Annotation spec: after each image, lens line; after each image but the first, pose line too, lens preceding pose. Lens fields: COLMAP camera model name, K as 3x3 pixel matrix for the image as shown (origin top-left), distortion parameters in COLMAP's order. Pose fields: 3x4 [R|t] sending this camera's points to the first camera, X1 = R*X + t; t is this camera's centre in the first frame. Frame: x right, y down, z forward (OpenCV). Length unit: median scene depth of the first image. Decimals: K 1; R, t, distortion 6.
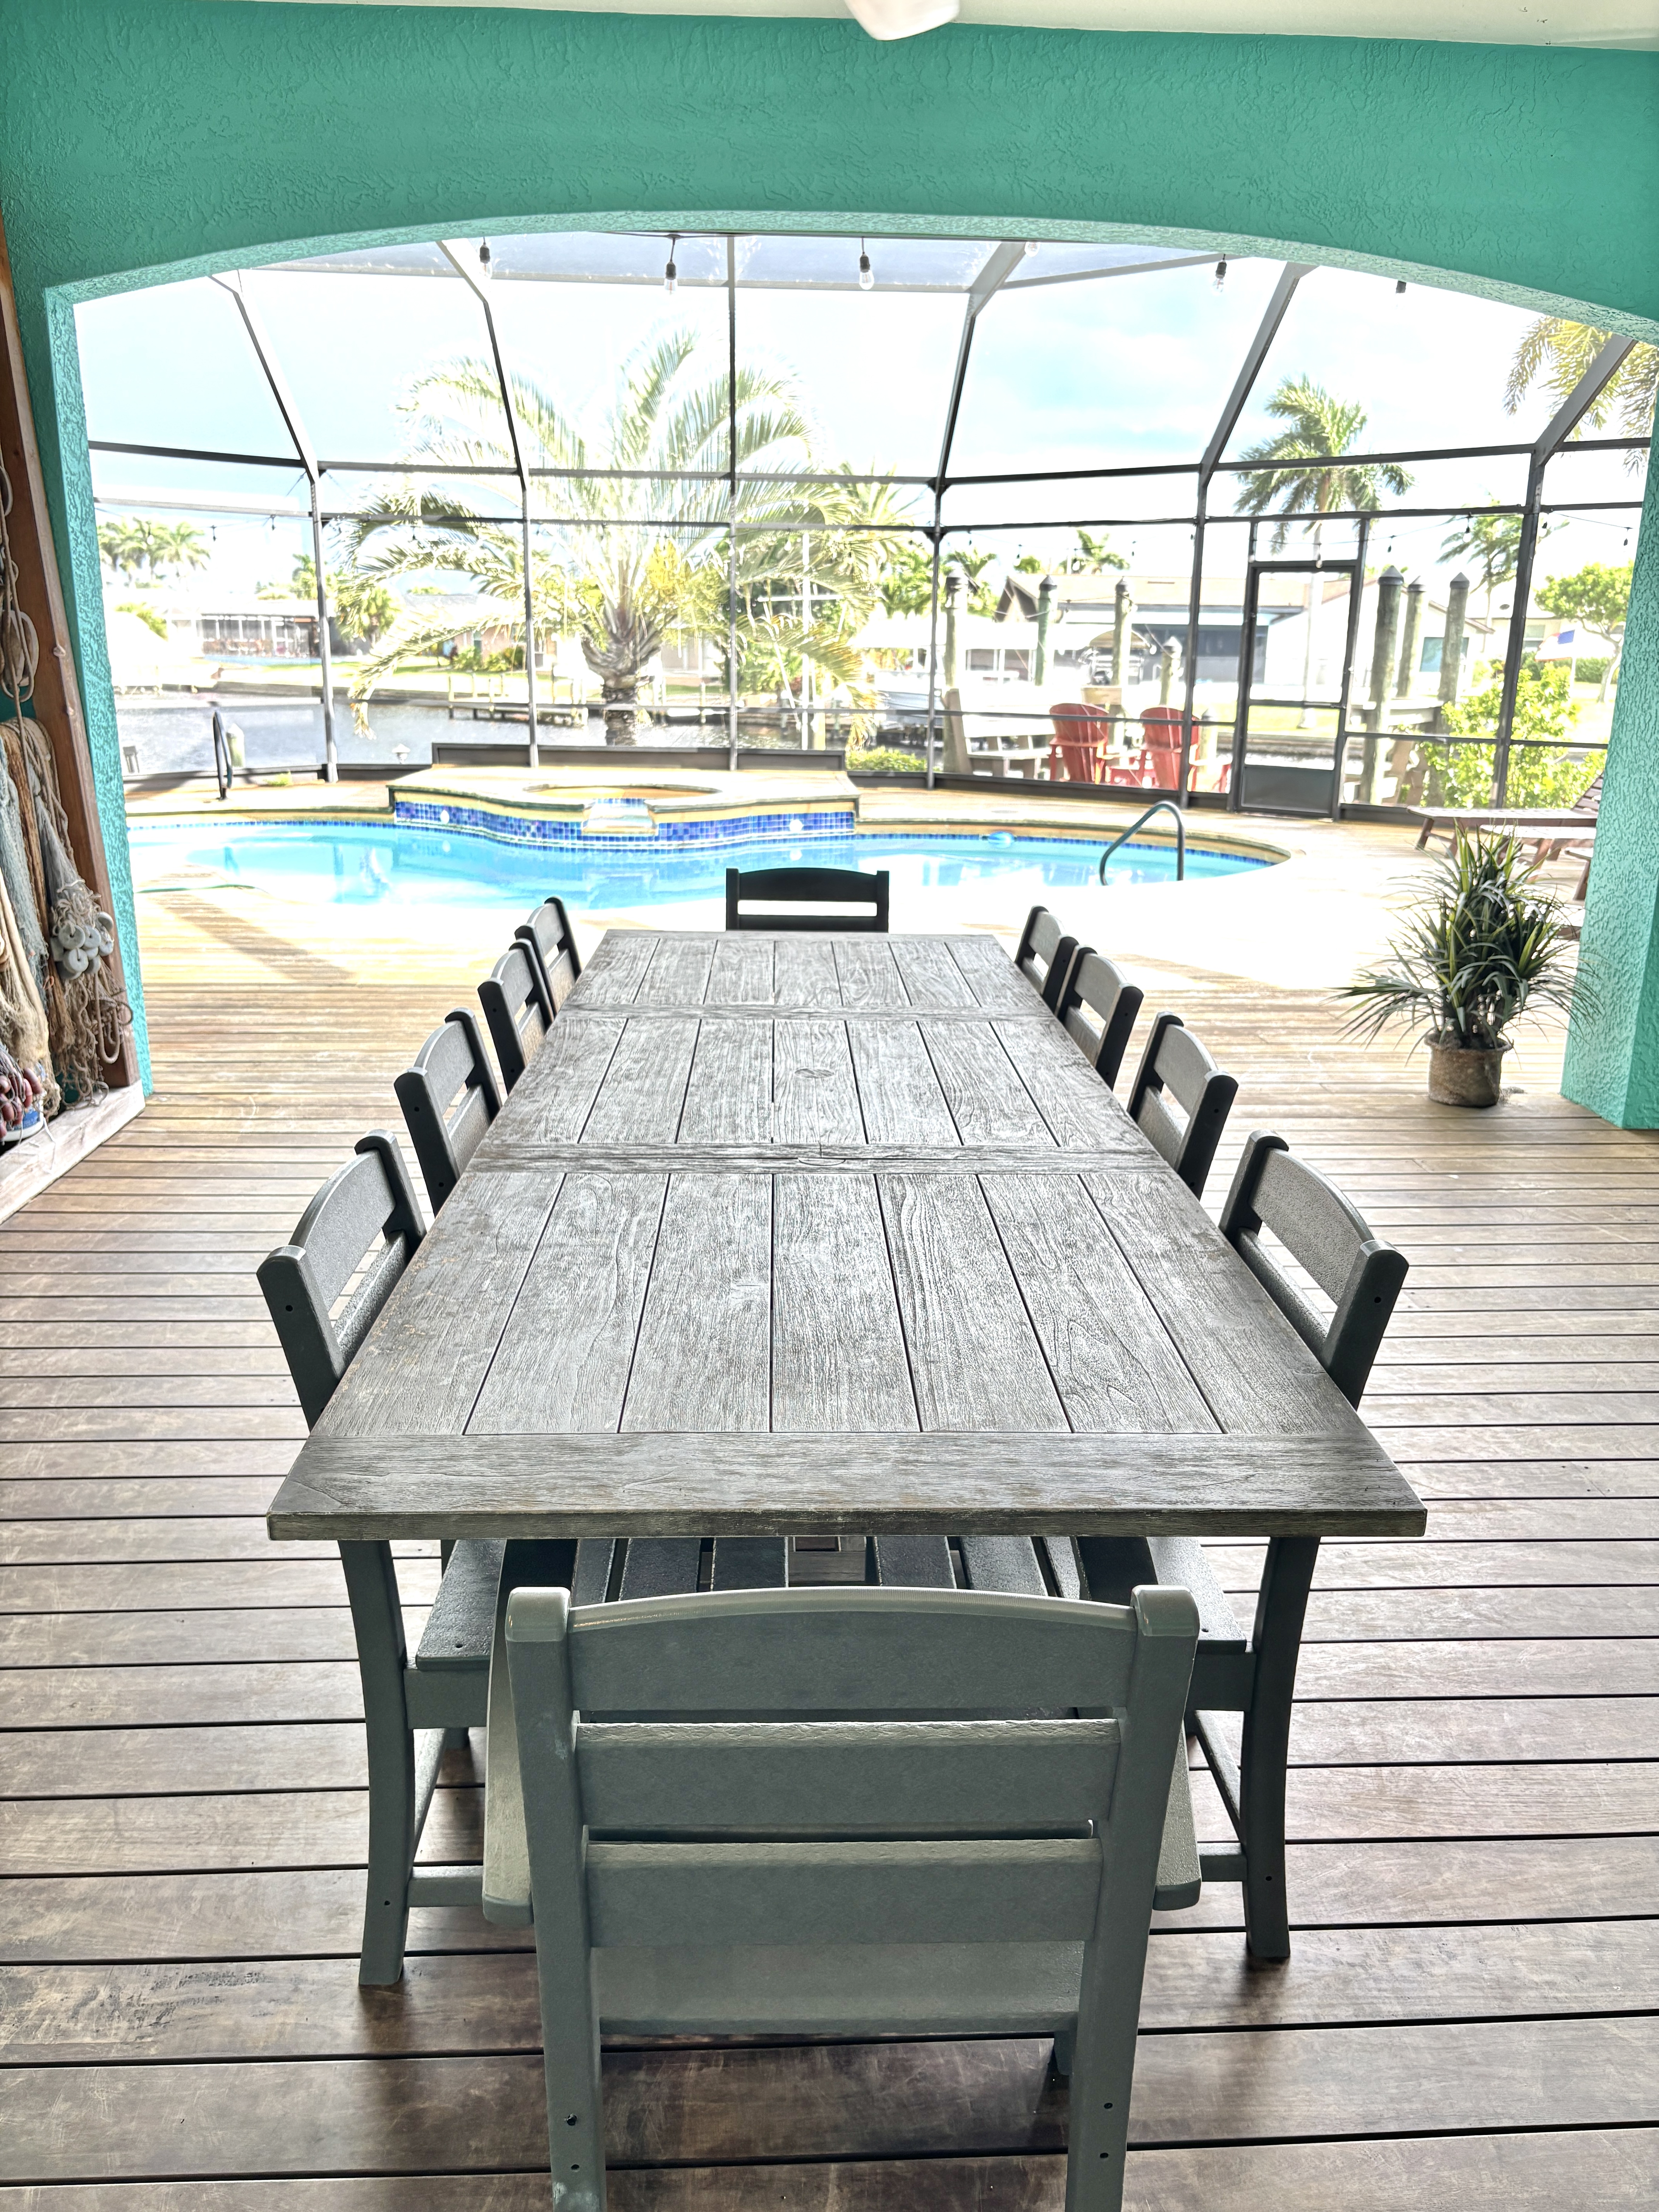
lens RADIAL K [[1701.0, 0, 829.5], [0, 1701.0, 1106.0], [0, 0, 1]] dist [0.042423, -0.003622]
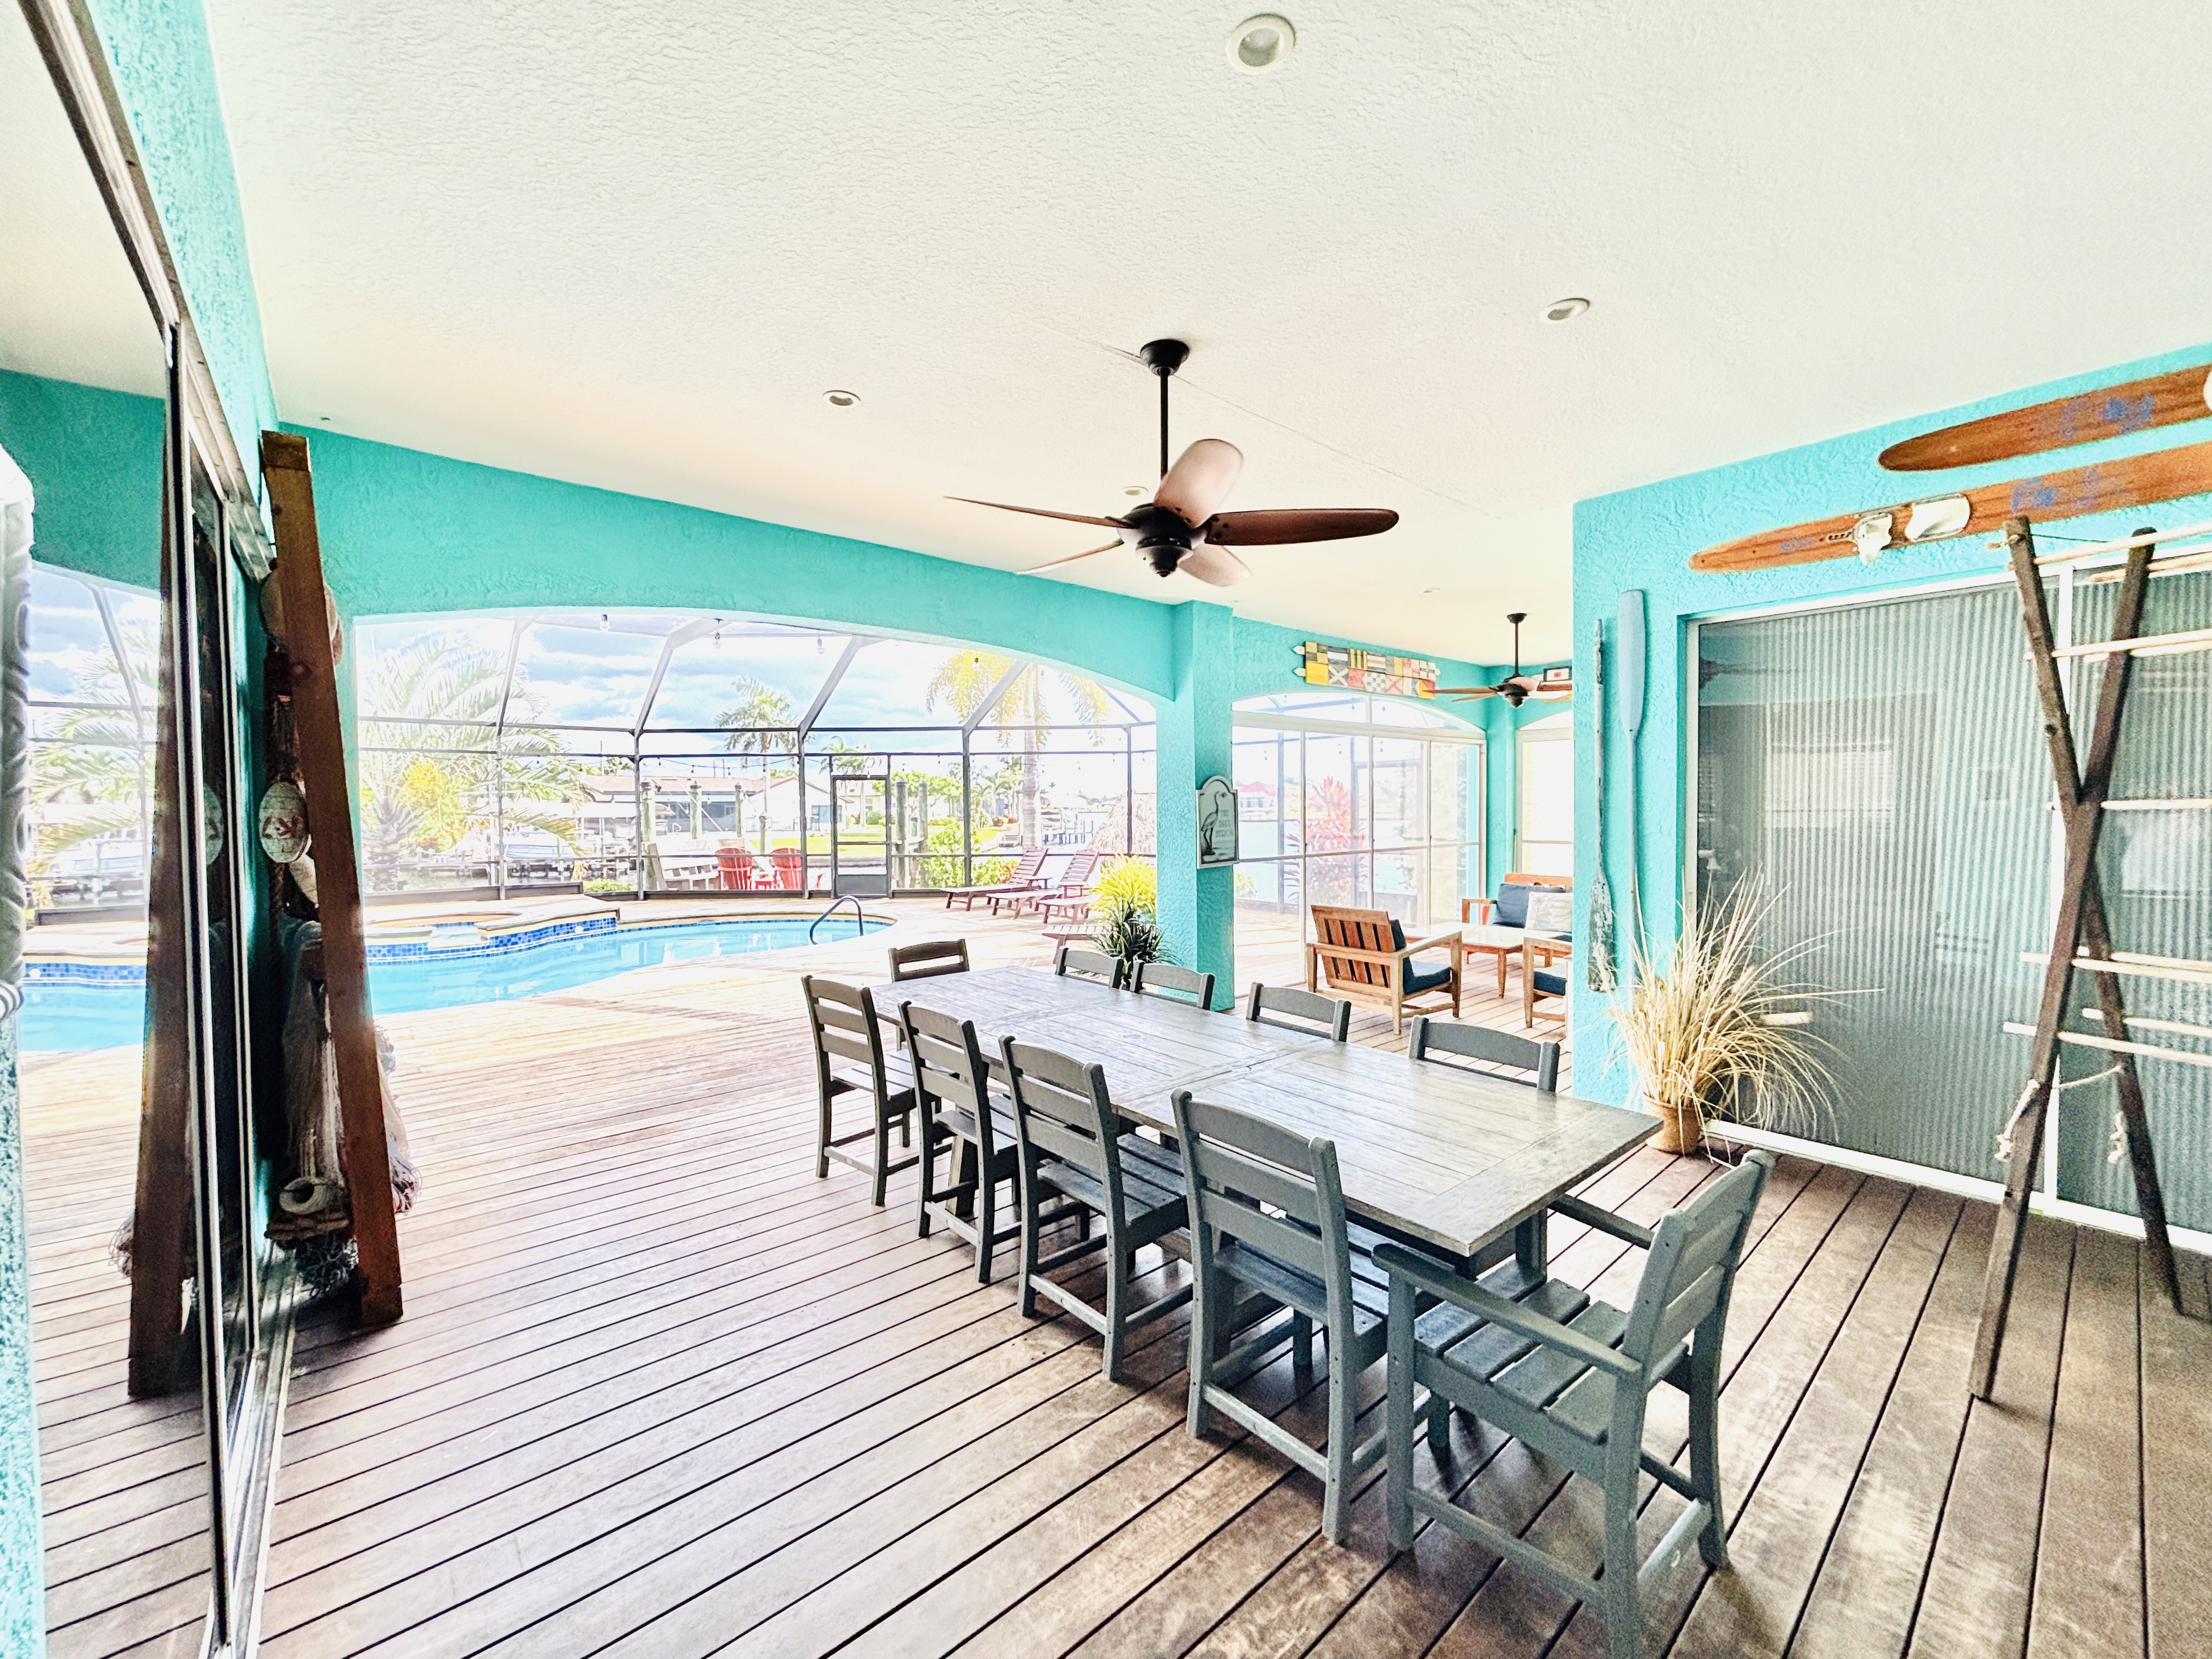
lens RADIAL K [[887.7, 0, 1106.0], [0, 887.7, 829.5], [0, 0, 1]] dist [-0.000479, -0.000045]
pose [[0.787601, -0.038871, 0.614958, -0.141505], [0.184062, 0.967284, -0.174595, -0.016553], [-0.588052, 0.250702, 0.768989, 0.029952]]
